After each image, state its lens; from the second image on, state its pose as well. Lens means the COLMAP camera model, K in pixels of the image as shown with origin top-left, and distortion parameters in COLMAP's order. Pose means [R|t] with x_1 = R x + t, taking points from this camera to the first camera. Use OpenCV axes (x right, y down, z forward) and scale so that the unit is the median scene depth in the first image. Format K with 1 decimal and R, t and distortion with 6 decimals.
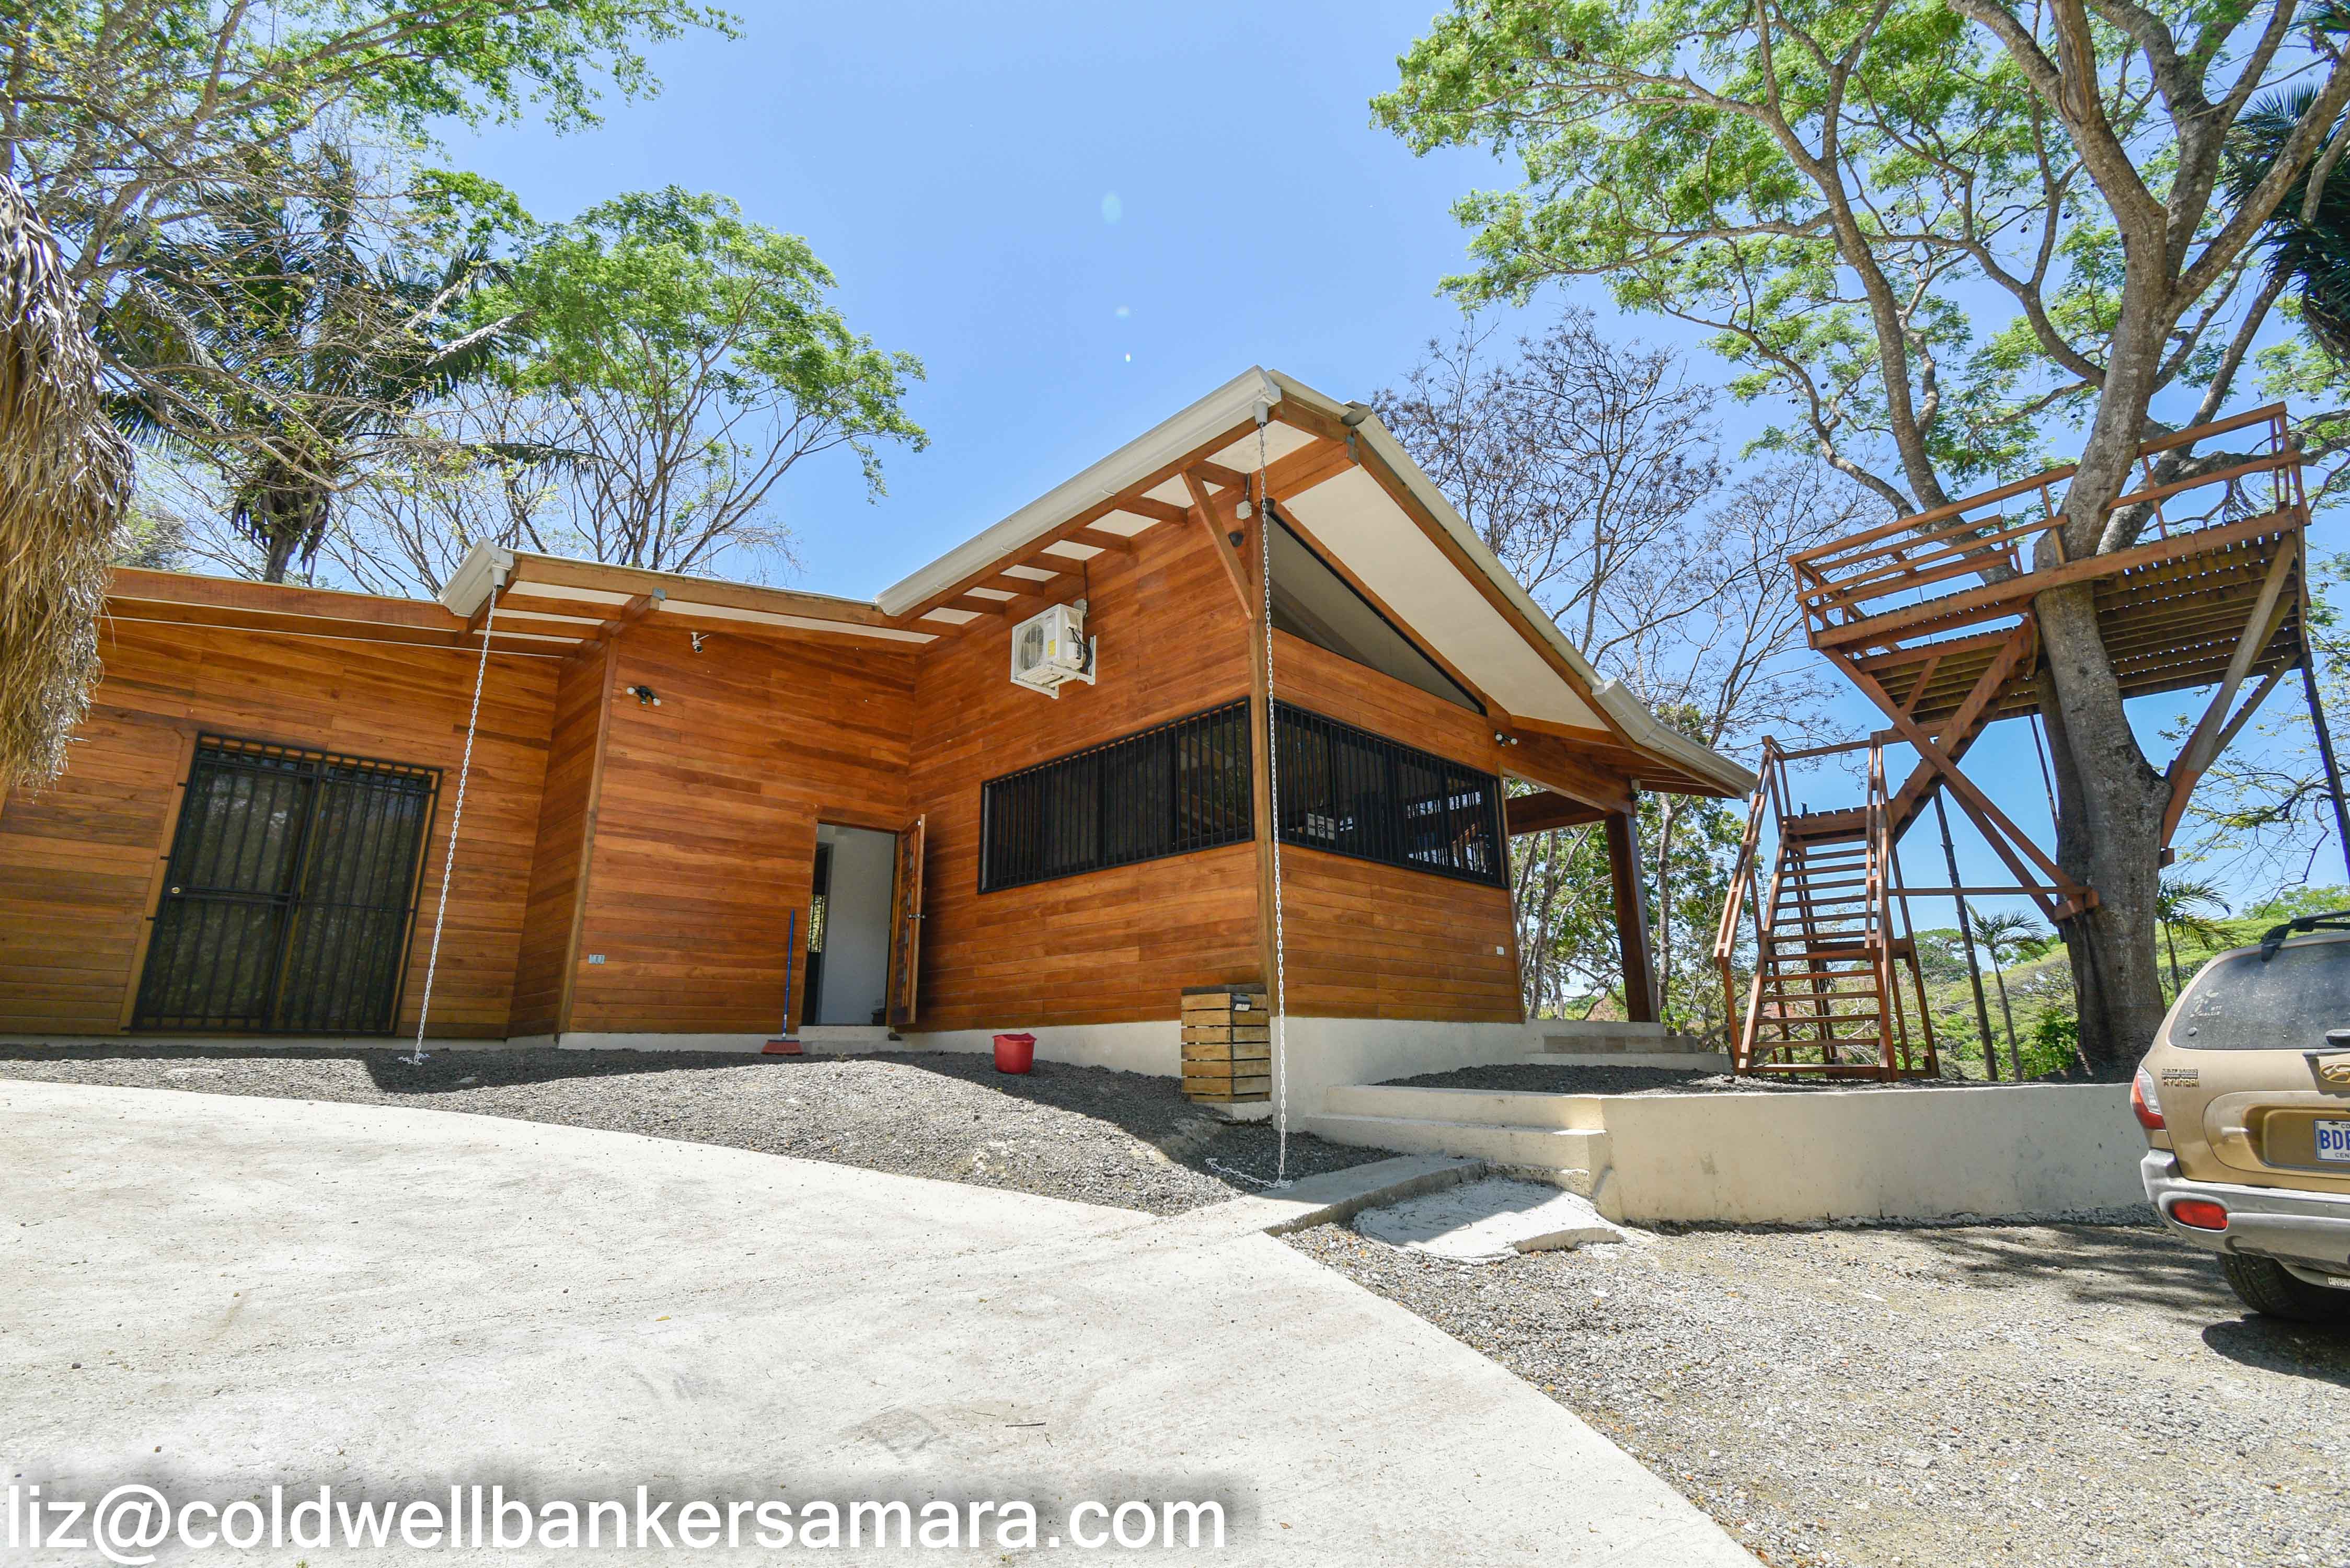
lens RADIAL K [[1029.7, 0, 1175.0], [0, 1029.7, 784.0], [0, 0, 1]] dist [0.004792, -0.000381]
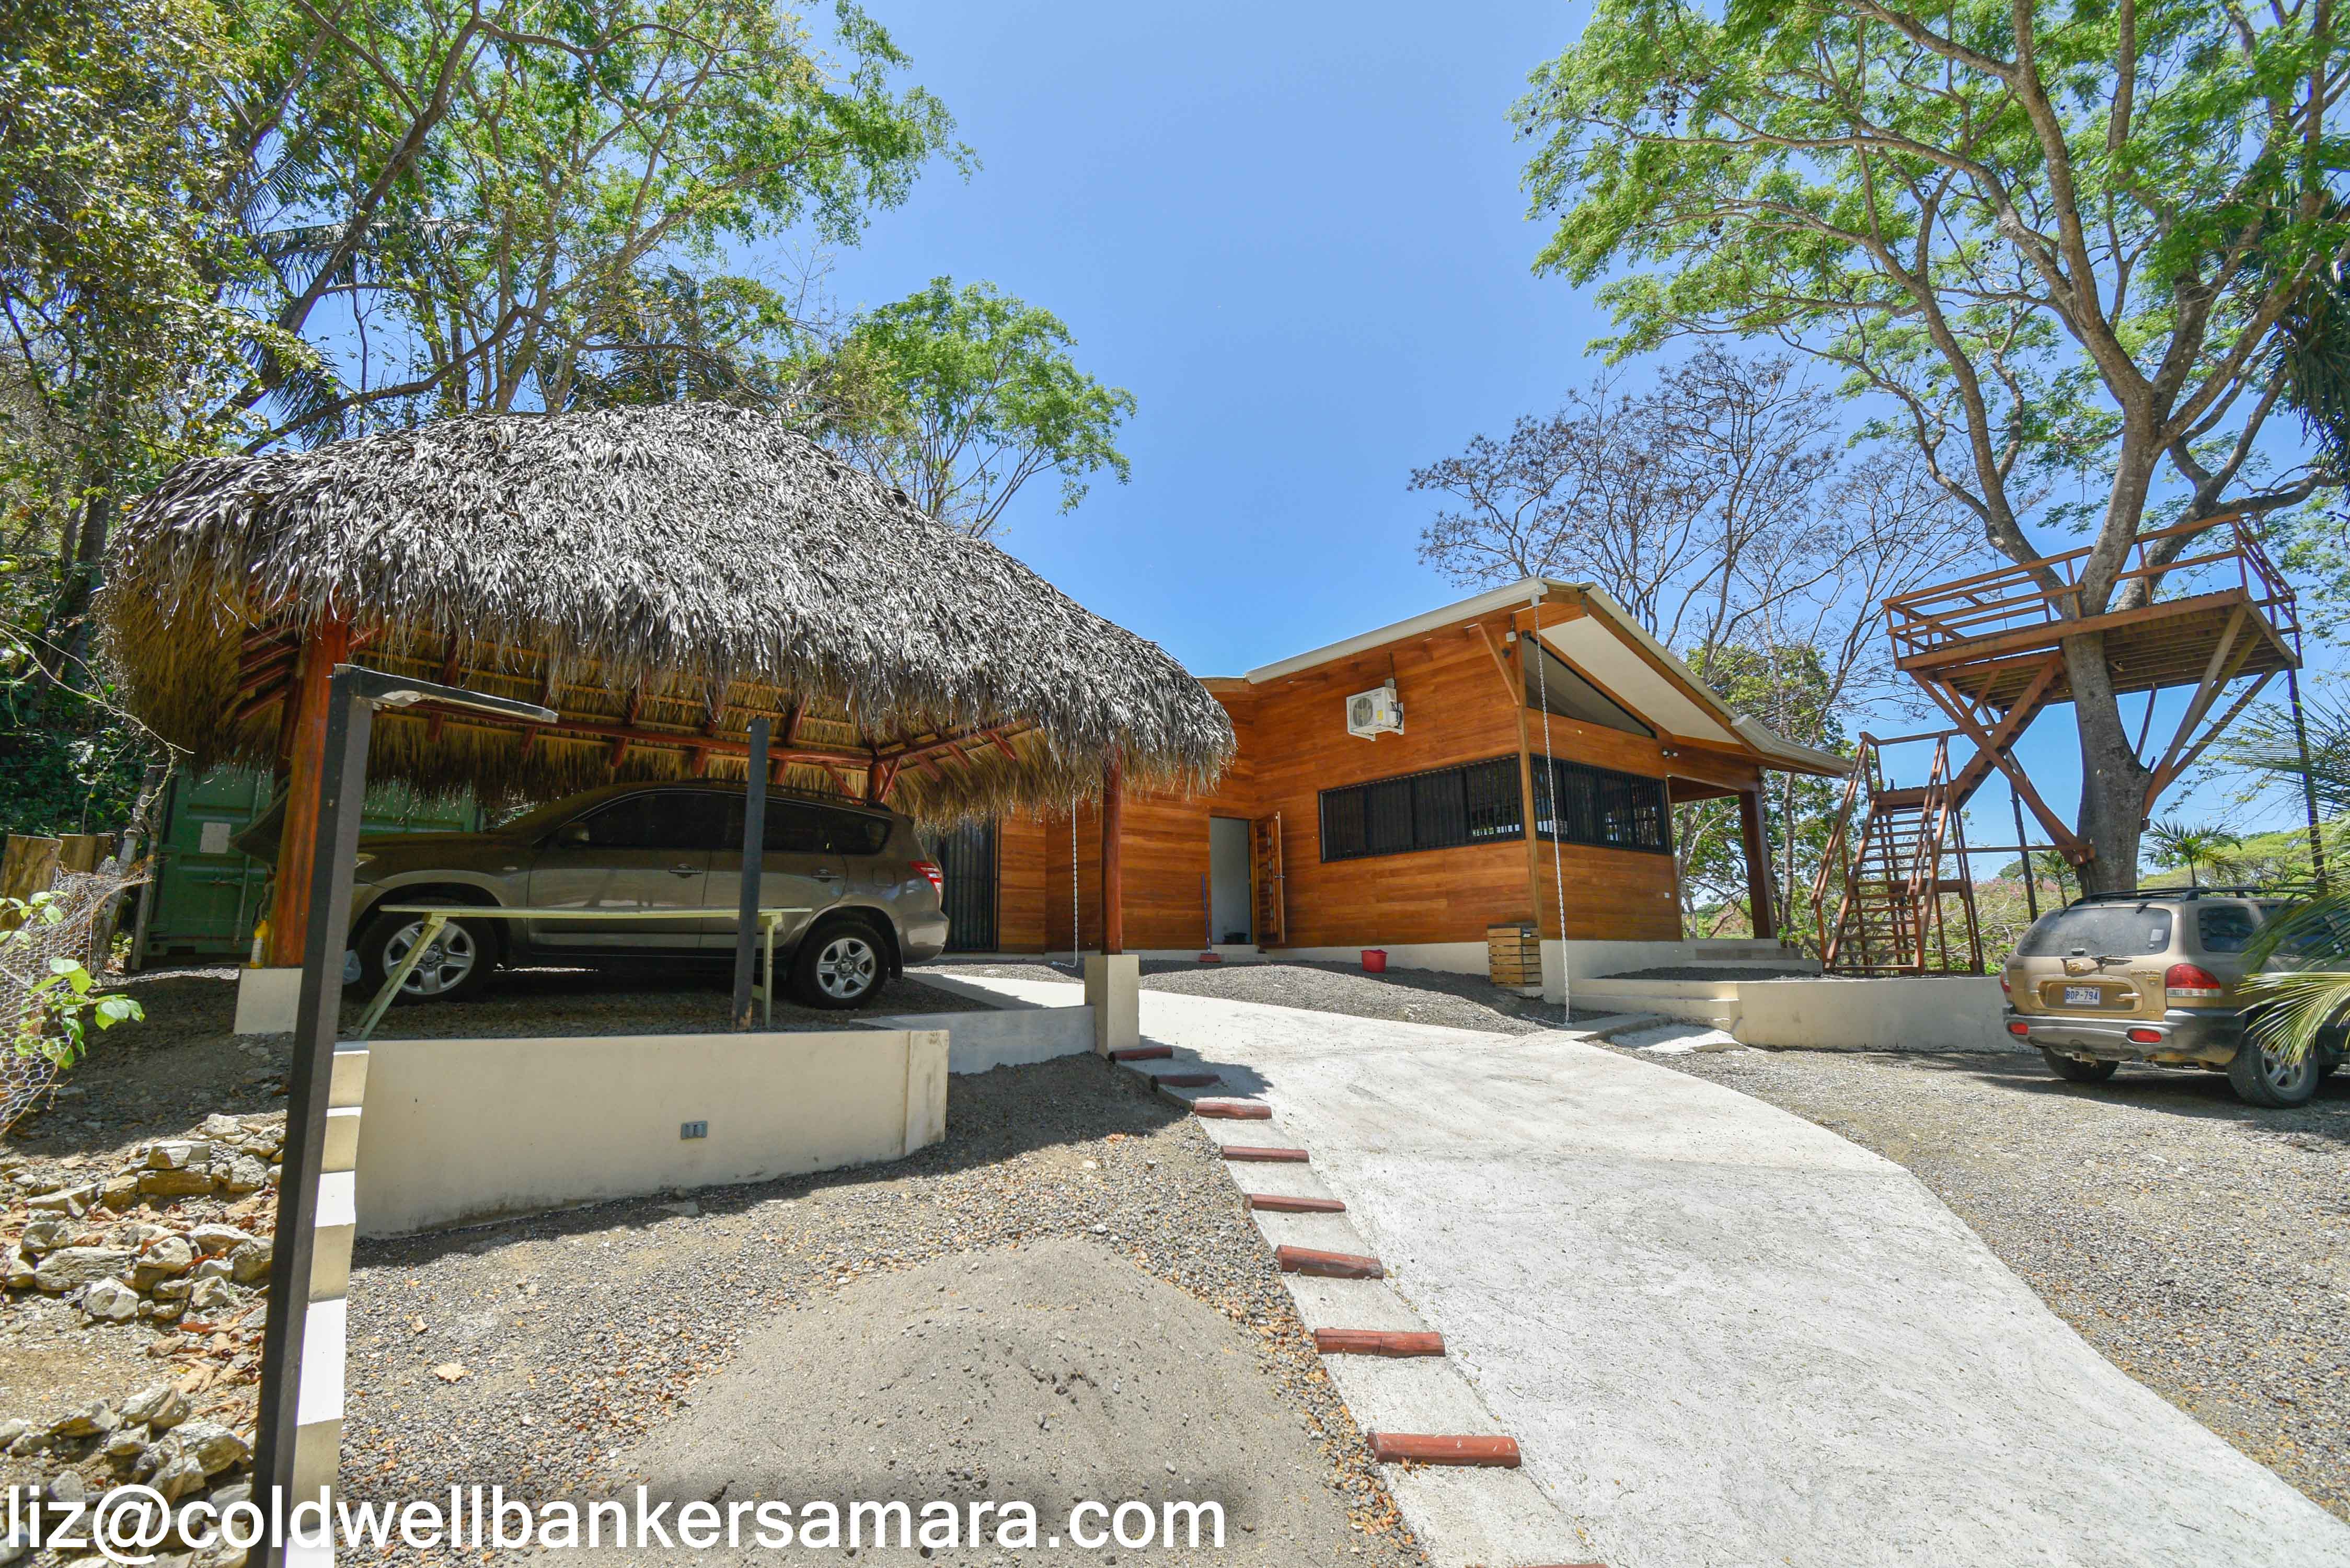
lens RADIAL K [[1013.0, 0, 1175.0], [0, 1013.0, 784.0], [0, 0, 1]] dist [-0.001239, 0.000454]
pose [[0.994057, -0.022295, -0.106556, -0.252031], [0.030642, 0.996533, 0.077345, -0.145082], [0.104462, -0.080150, 0.991294, -0.573299]]
